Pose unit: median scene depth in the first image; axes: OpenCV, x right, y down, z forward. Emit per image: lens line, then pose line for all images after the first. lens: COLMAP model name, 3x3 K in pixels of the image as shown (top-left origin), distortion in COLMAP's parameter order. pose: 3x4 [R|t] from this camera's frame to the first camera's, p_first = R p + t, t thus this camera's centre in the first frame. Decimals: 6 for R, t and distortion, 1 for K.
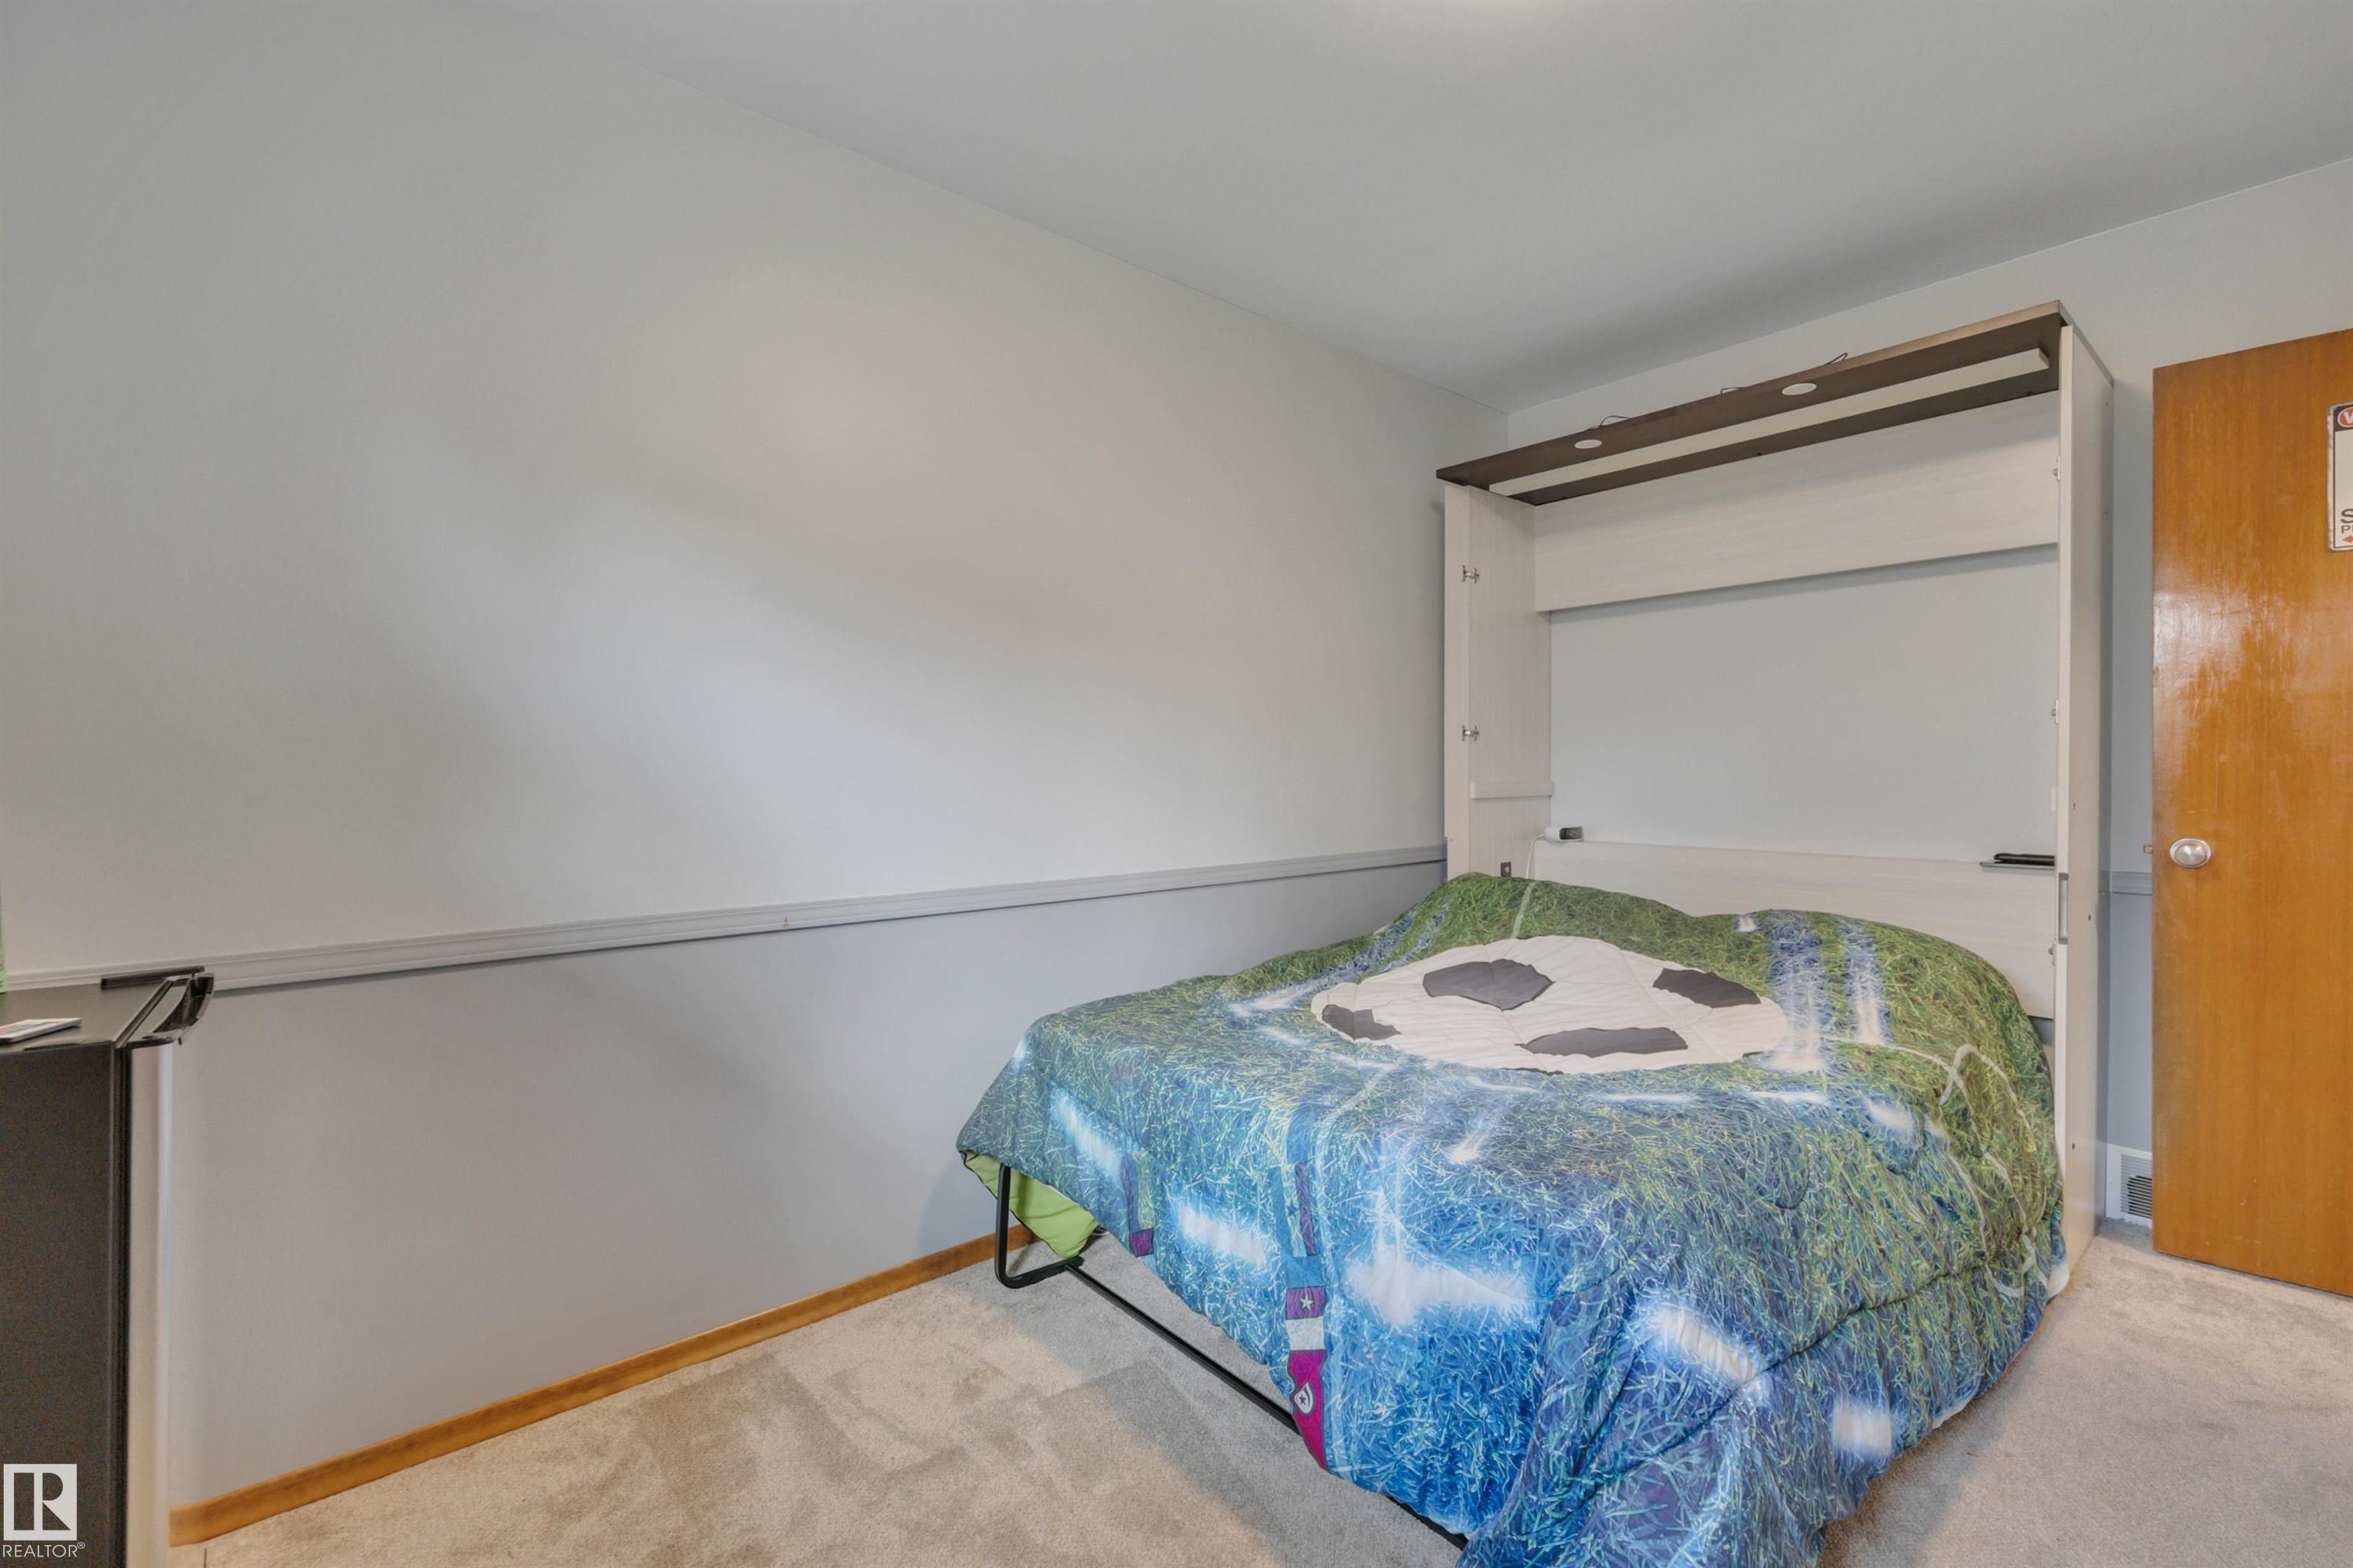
lens RADIAL K [[994.6, 0, 1179.7], [0, 994.6, 779.3], [0, 0, 1]] dist [-0.000232, -0.000005]
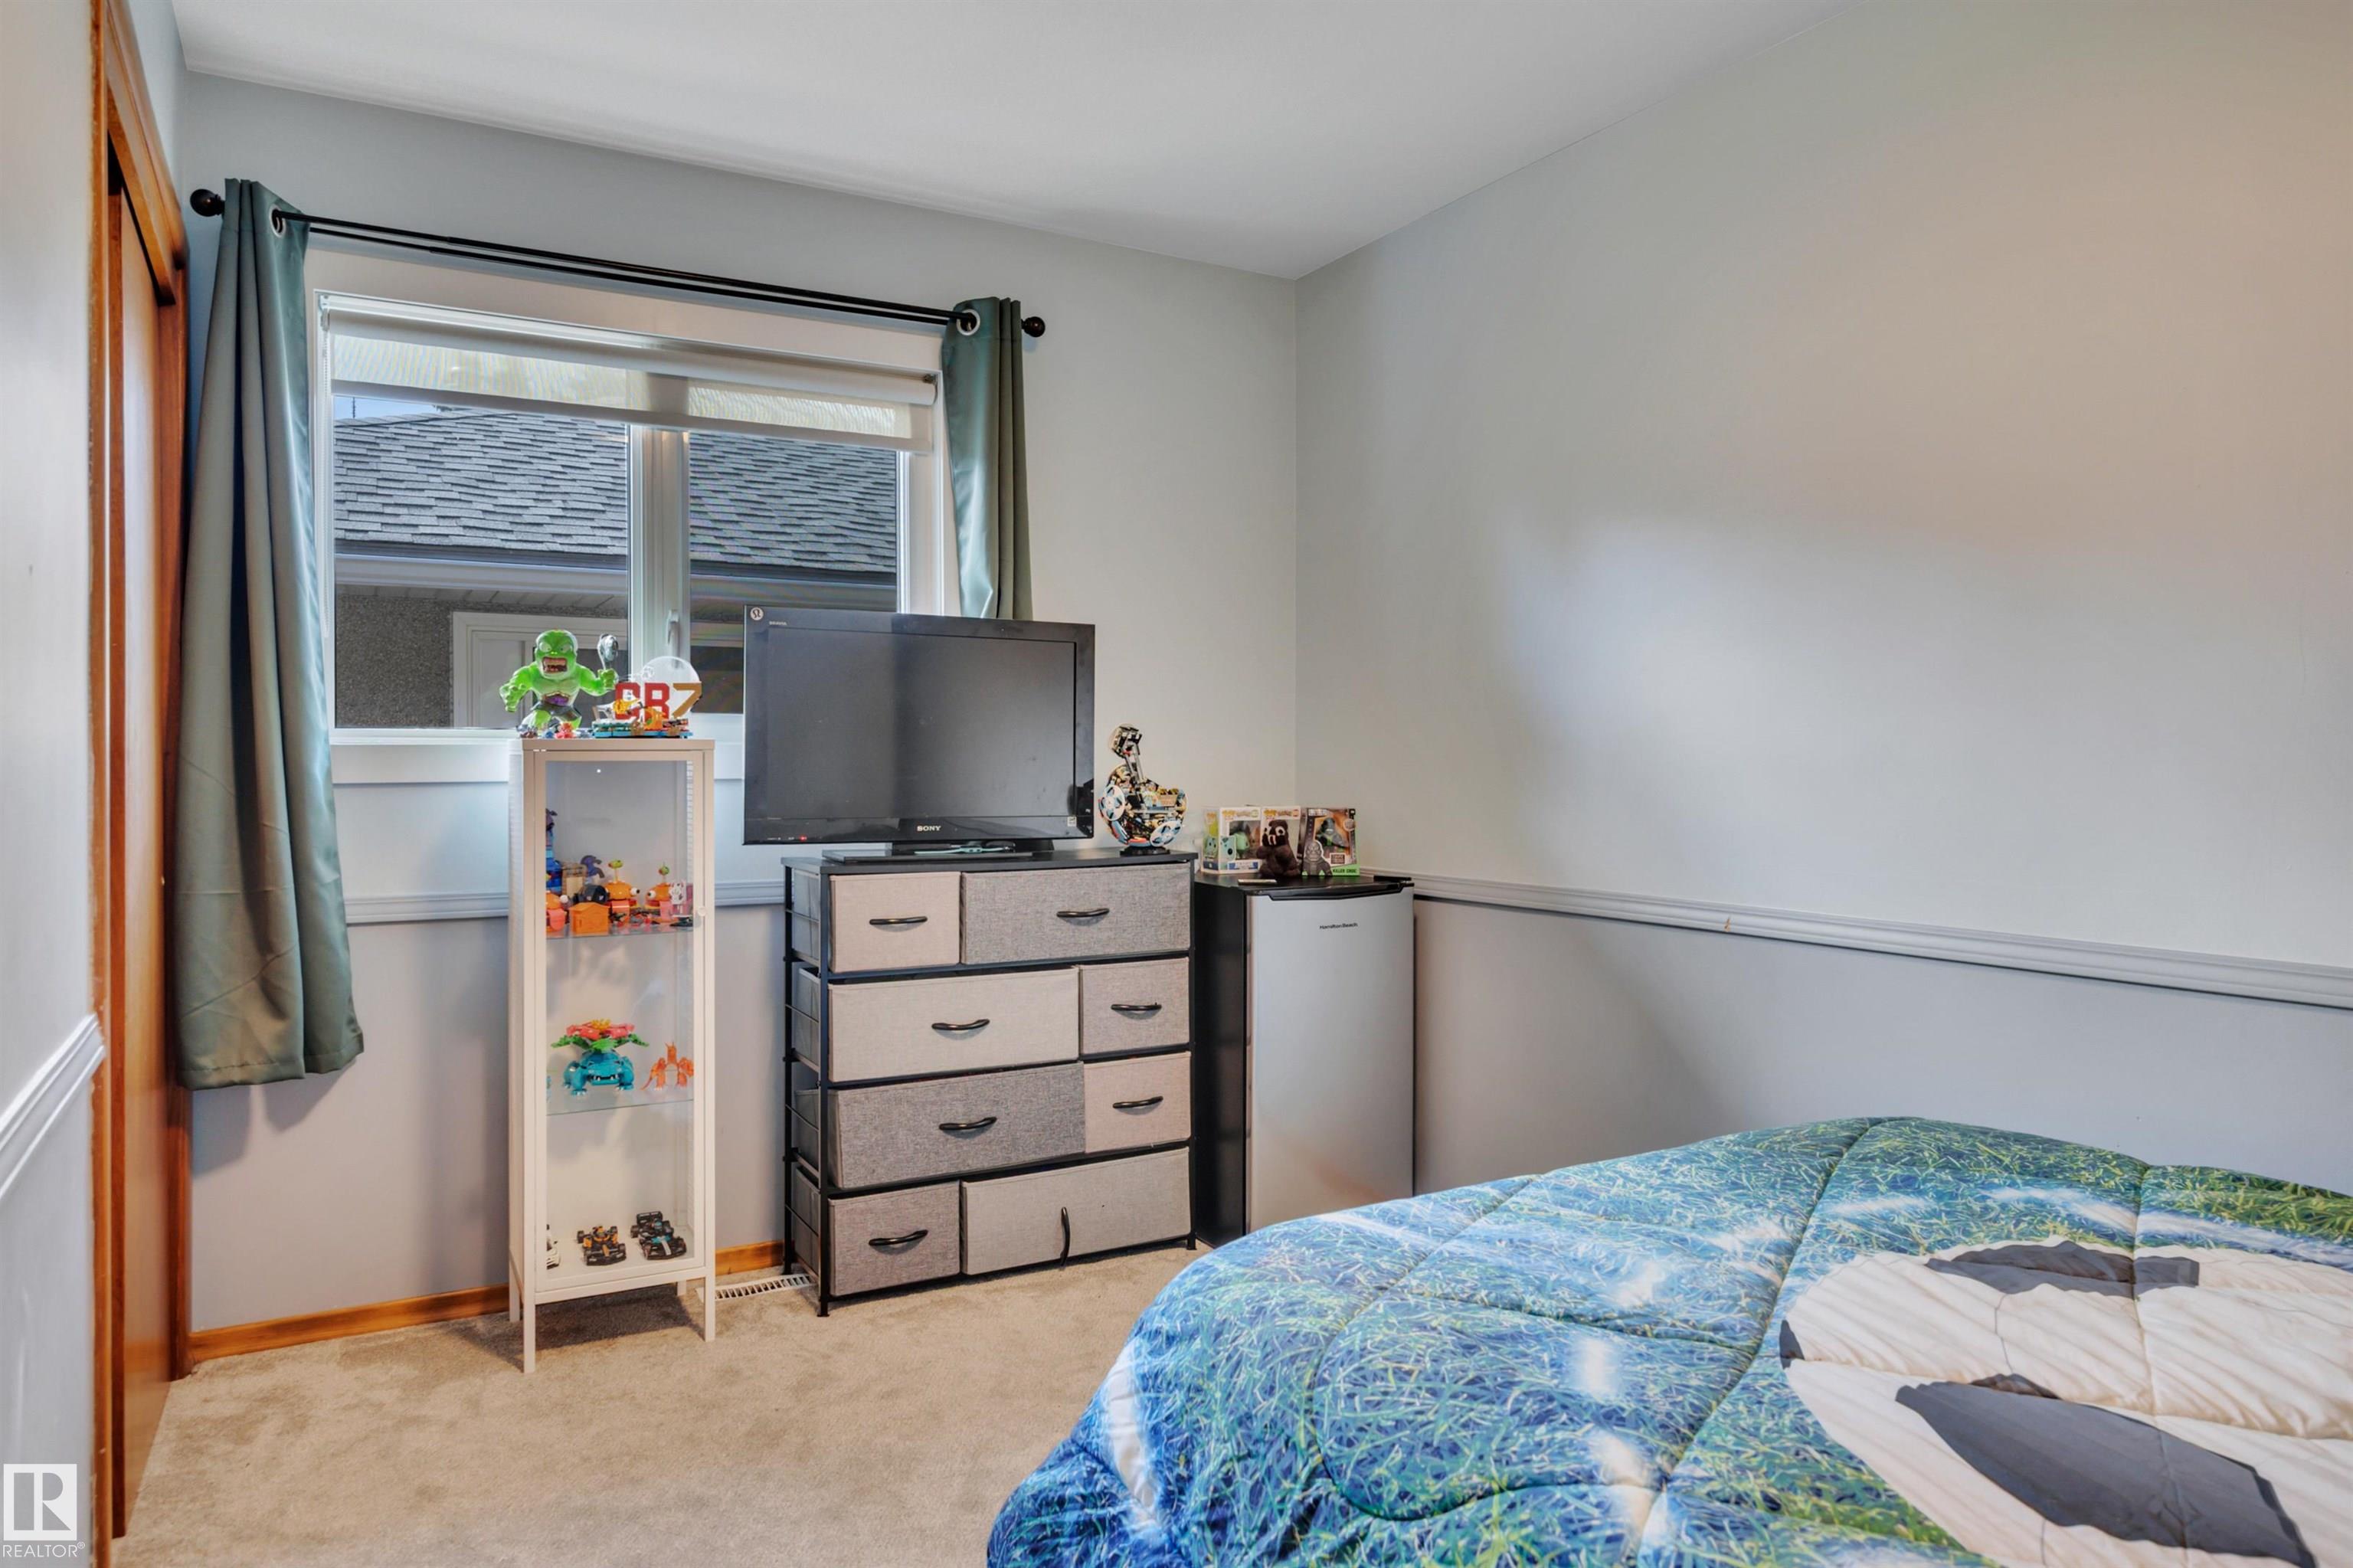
lens RADIAL K [[1496.9, 0, 1176.8], [0, 1496.9, 778.2], [0, 0, 1]] dist [-0.005154, 0.003225]
pose [[-0.175576, 0.012469, -0.984387, 1.461312], [-0.001316, 0.999916, 0.012900, -0.013830], [0.984465, 0.003561, -0.175545, 1.018200]]
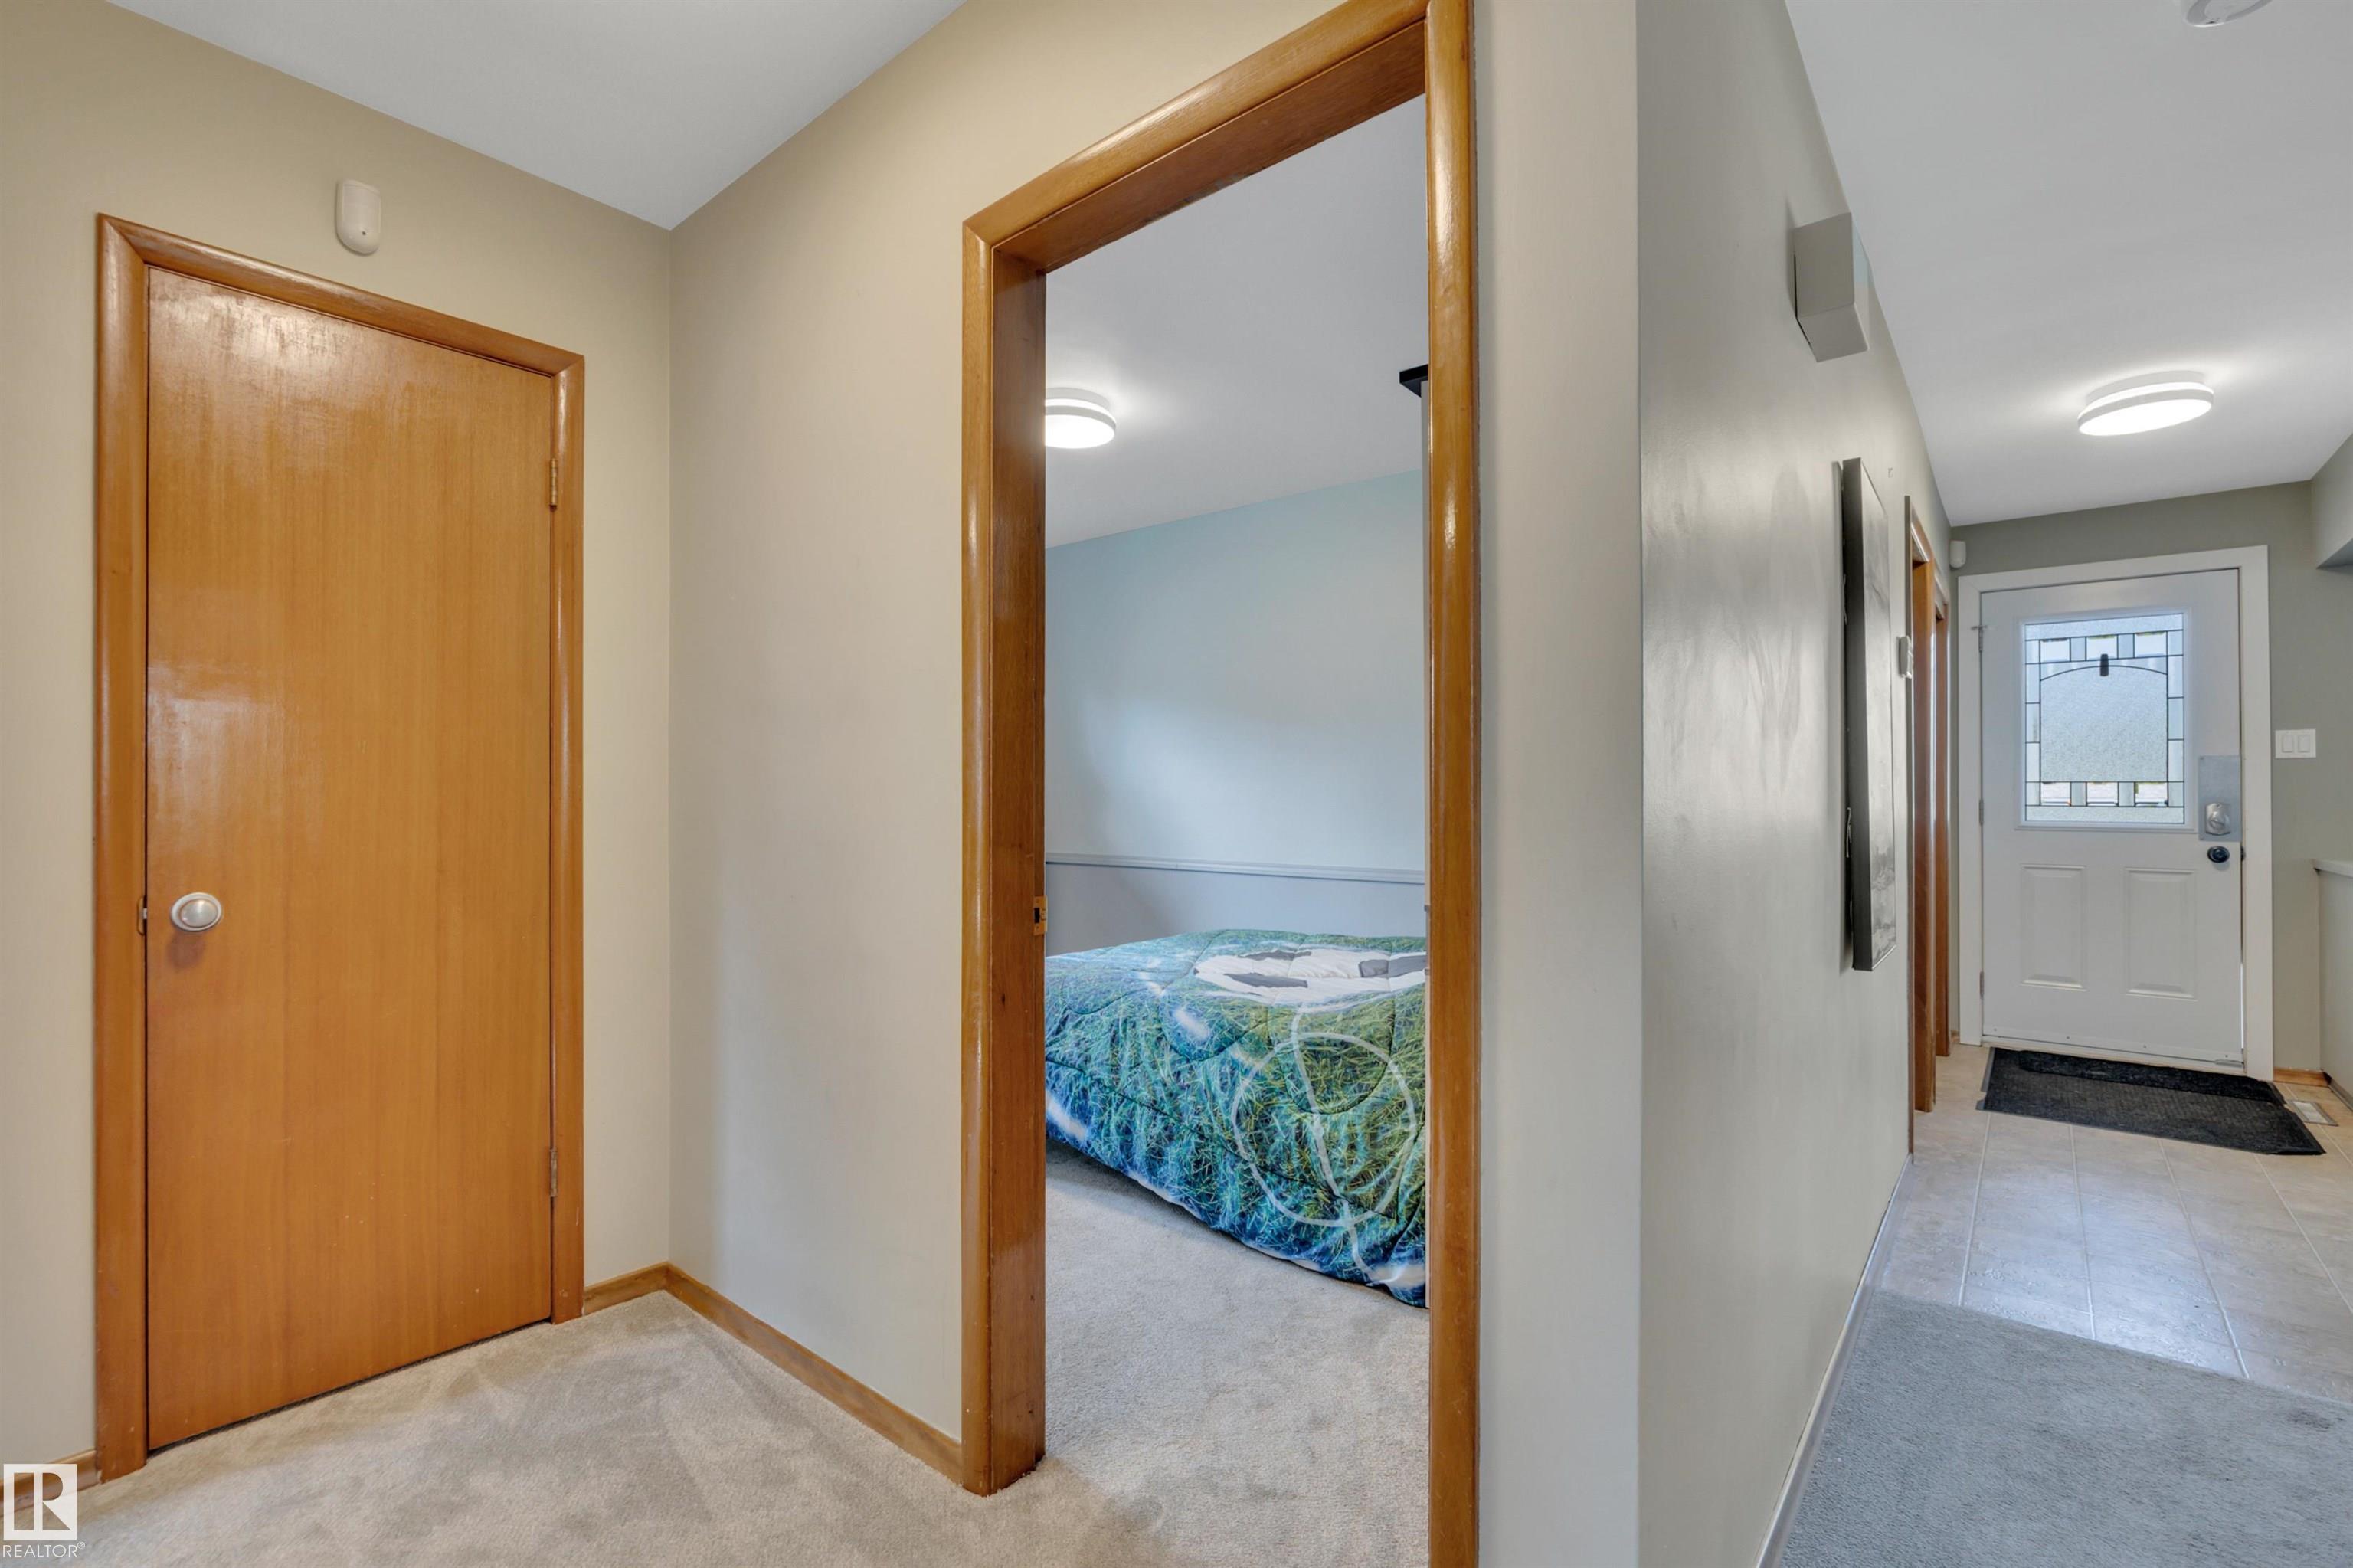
lens RADIAL K [[1069.1, 0, 1182.0], [0, 1069.1, 795.5], [0, 0, 1]] dist [-0.004153, 0.000445]
pose [[0.185900, -0.003798, -0.982561, 2.713946], [-0.005569, 0.999972, -0.004919, -0.011068], [0.982553, 0.006386, 0.185874, 0.776175]]
